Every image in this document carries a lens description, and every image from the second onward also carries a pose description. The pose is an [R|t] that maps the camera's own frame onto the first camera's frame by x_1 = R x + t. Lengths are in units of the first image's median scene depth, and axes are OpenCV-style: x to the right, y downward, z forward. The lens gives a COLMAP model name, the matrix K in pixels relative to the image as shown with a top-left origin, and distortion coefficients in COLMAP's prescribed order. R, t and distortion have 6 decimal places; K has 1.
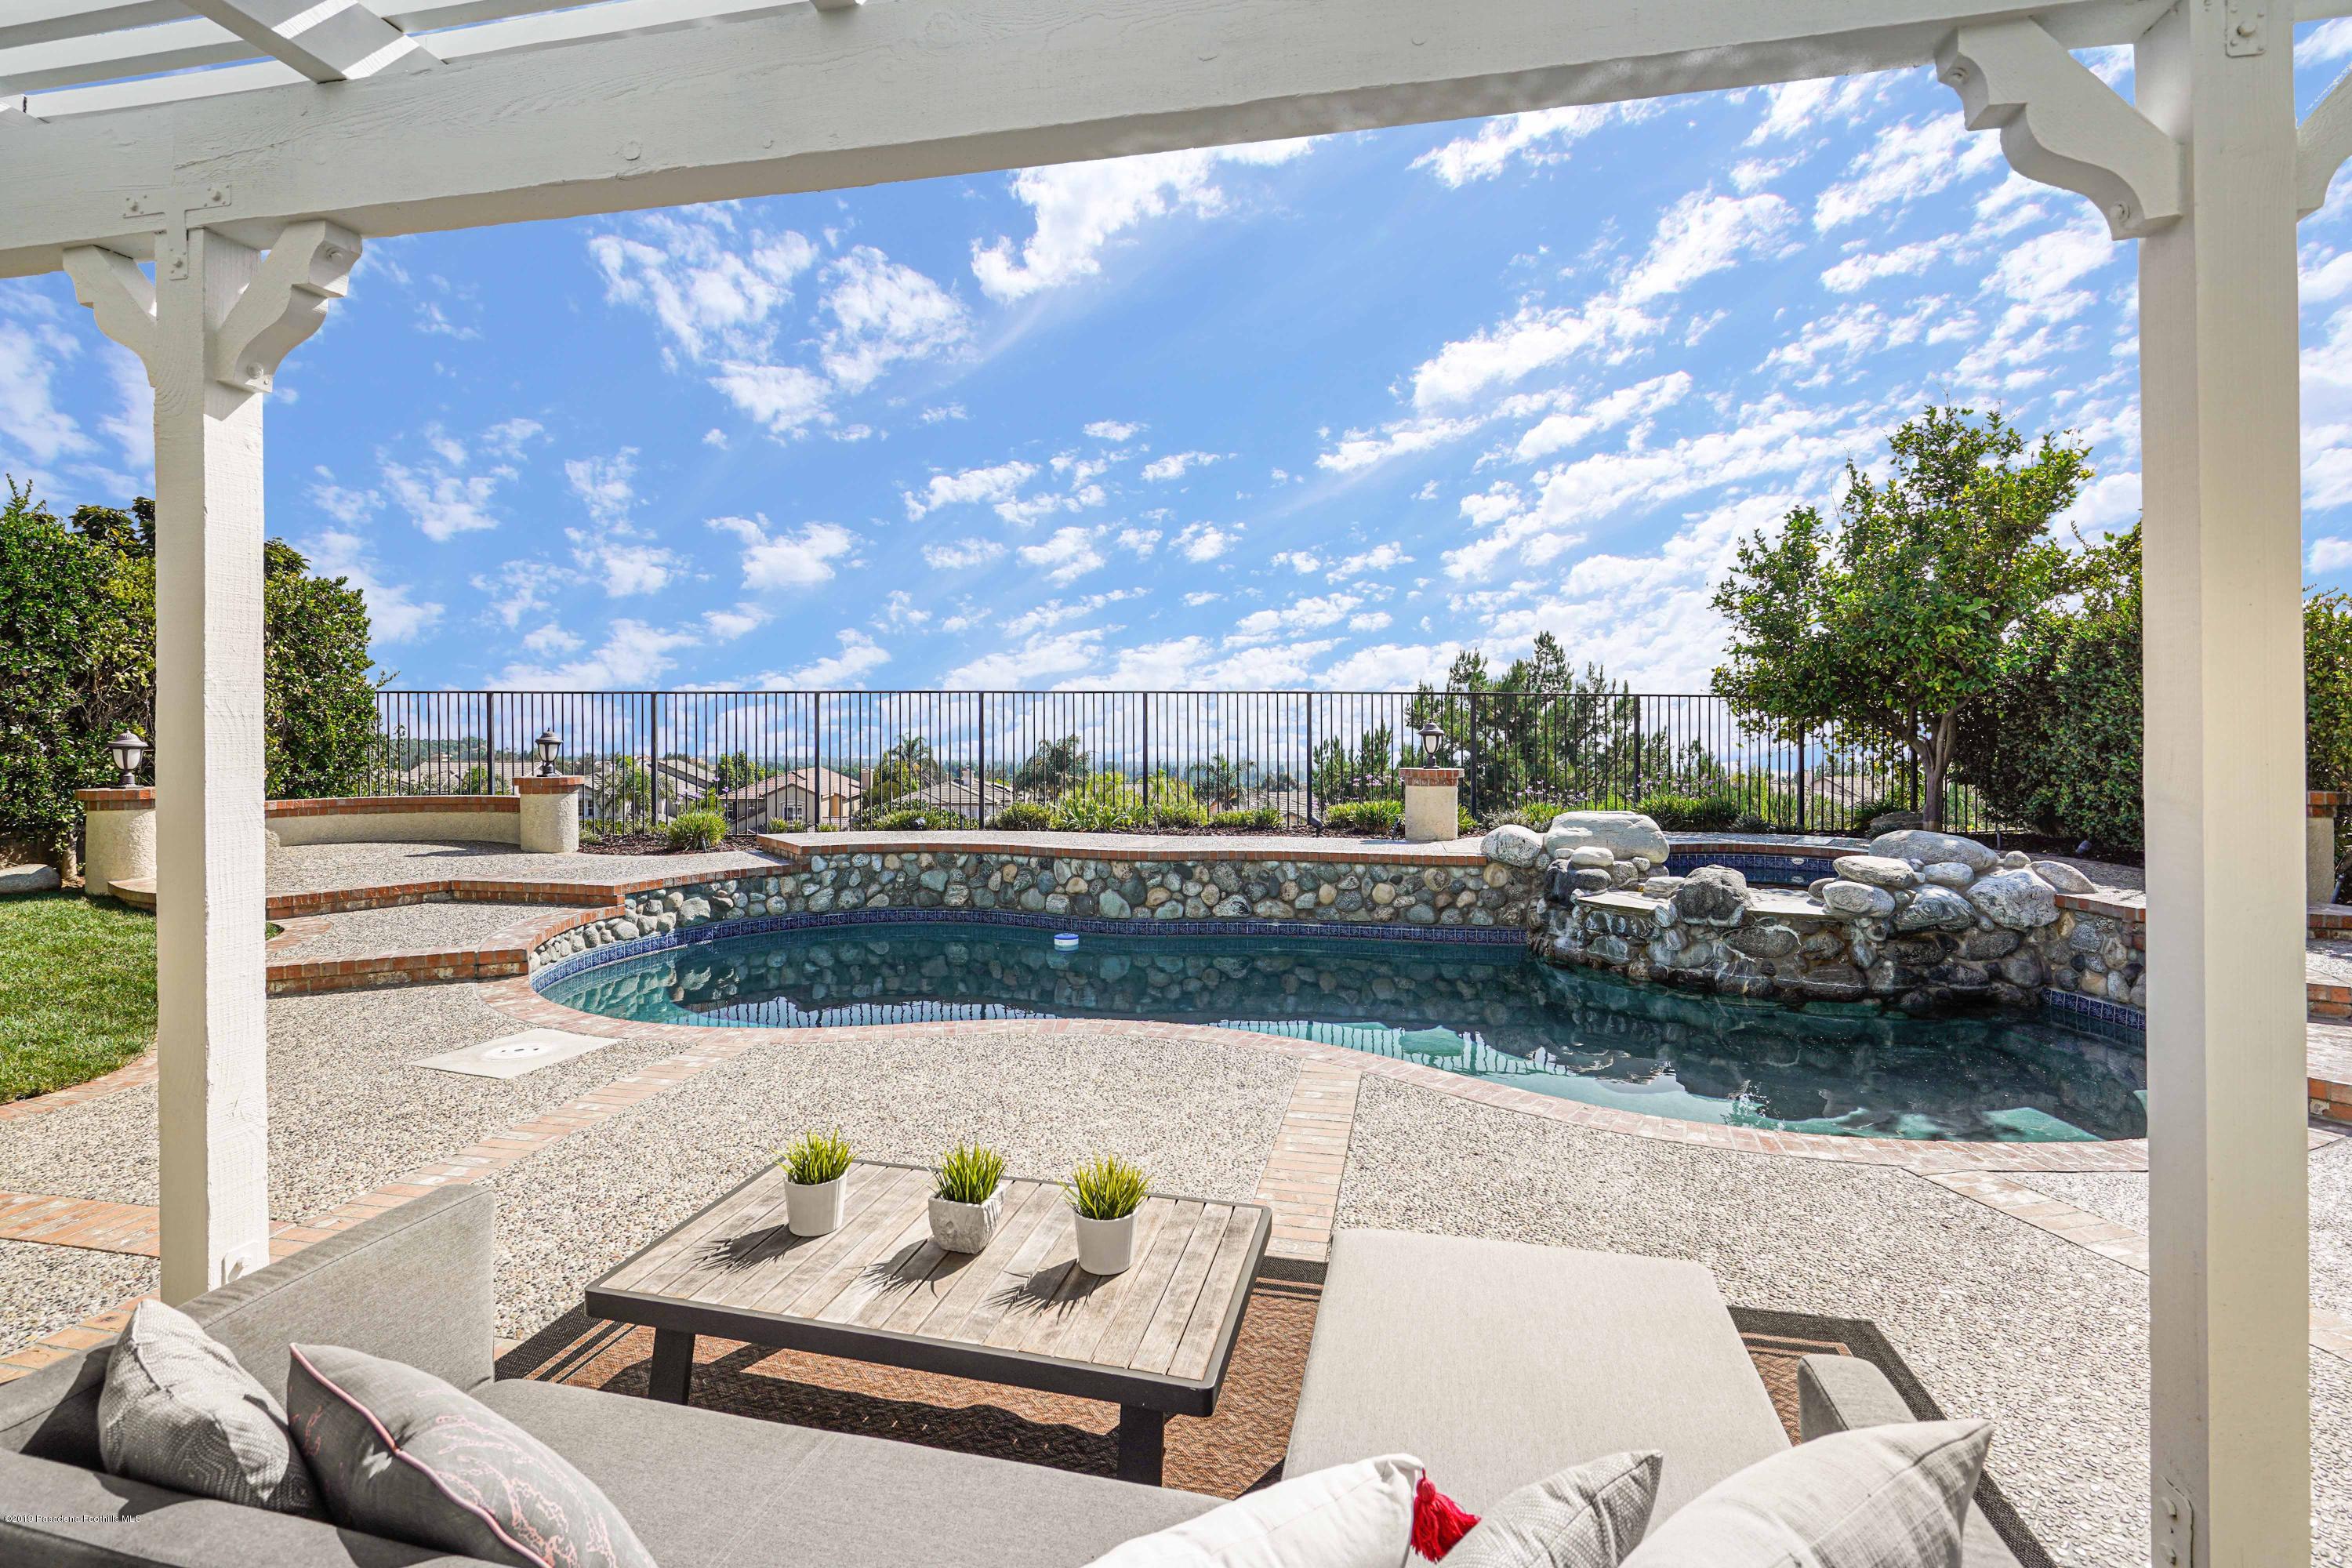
lens RADIAL K [[1089.9, 0, 1162.6], [0, 1089.9, 745.3], [0, 0, 1]] dist [-0.000663, 0.000214]
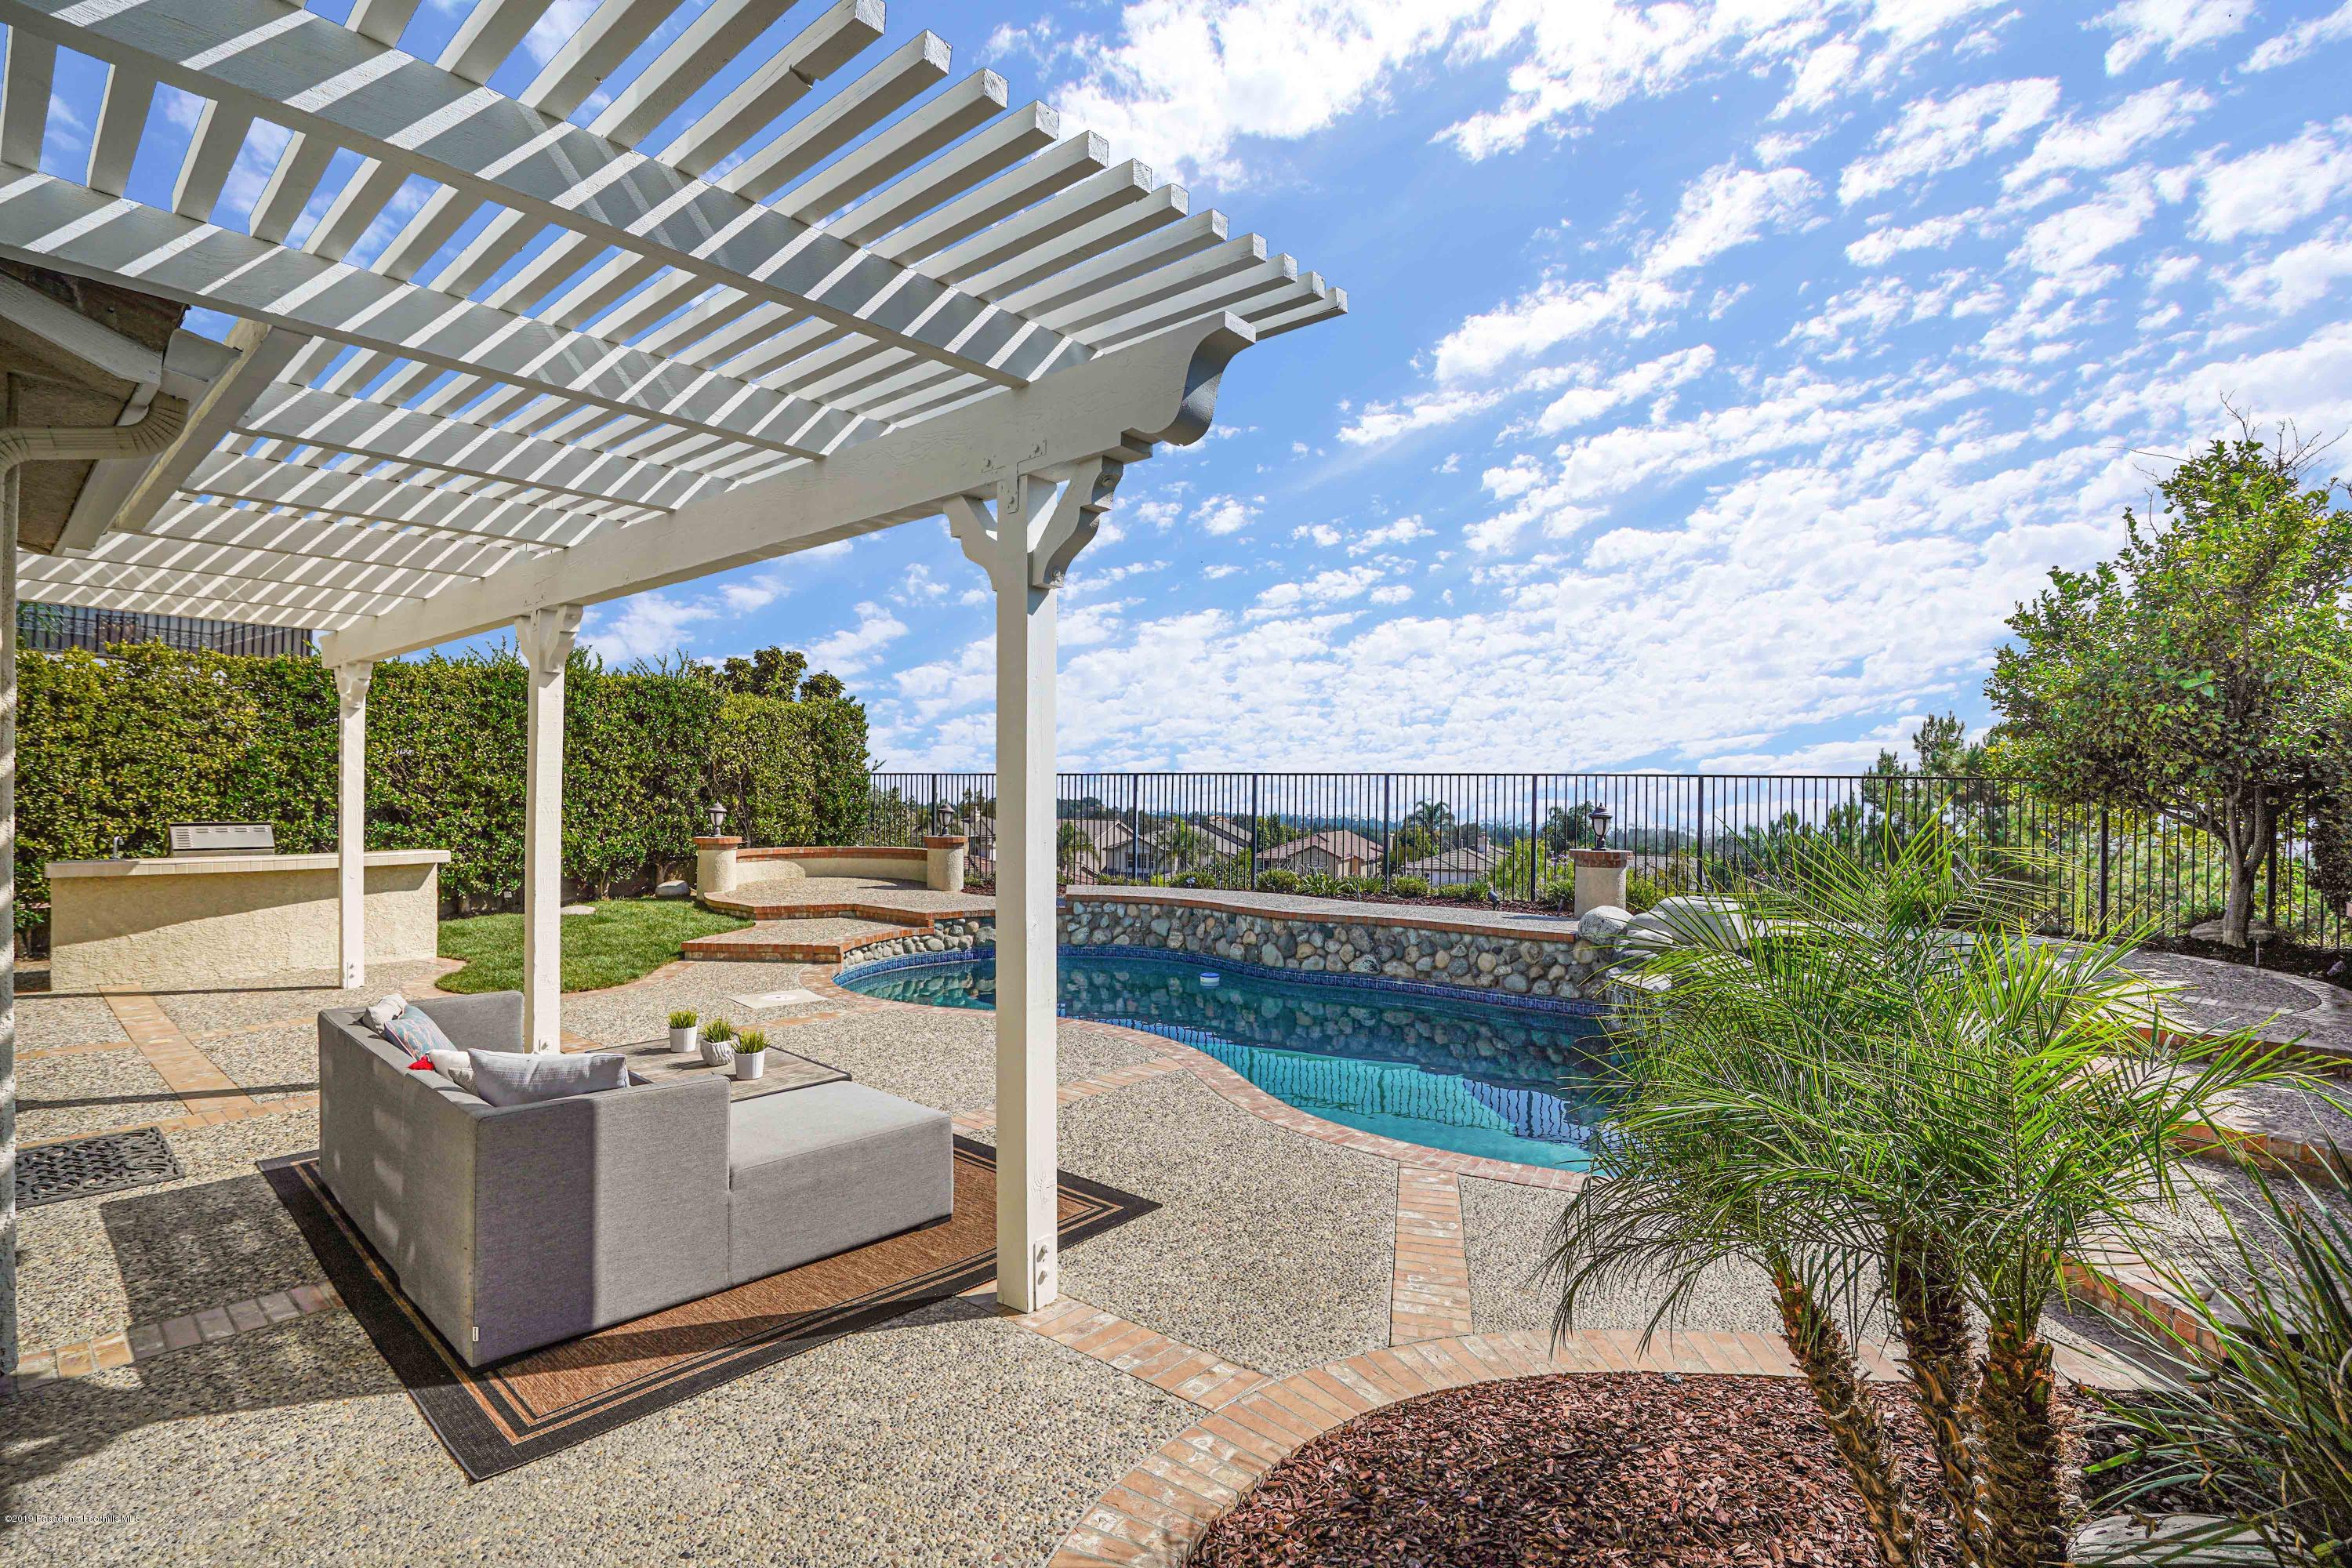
lens RADIAL K [[1107.9, 0, 1187.5], [0, 1107.9, 780.0], [0, 0, 1]] dist [-0.064271, 0.031004]
pose [[0.884522, 0.002321, -0.466492, 0.445319], [-0.014617, 0.999634, -0.022743, -0.018827], [0.466269, 0.026935, 0.884233, -0.133178]]
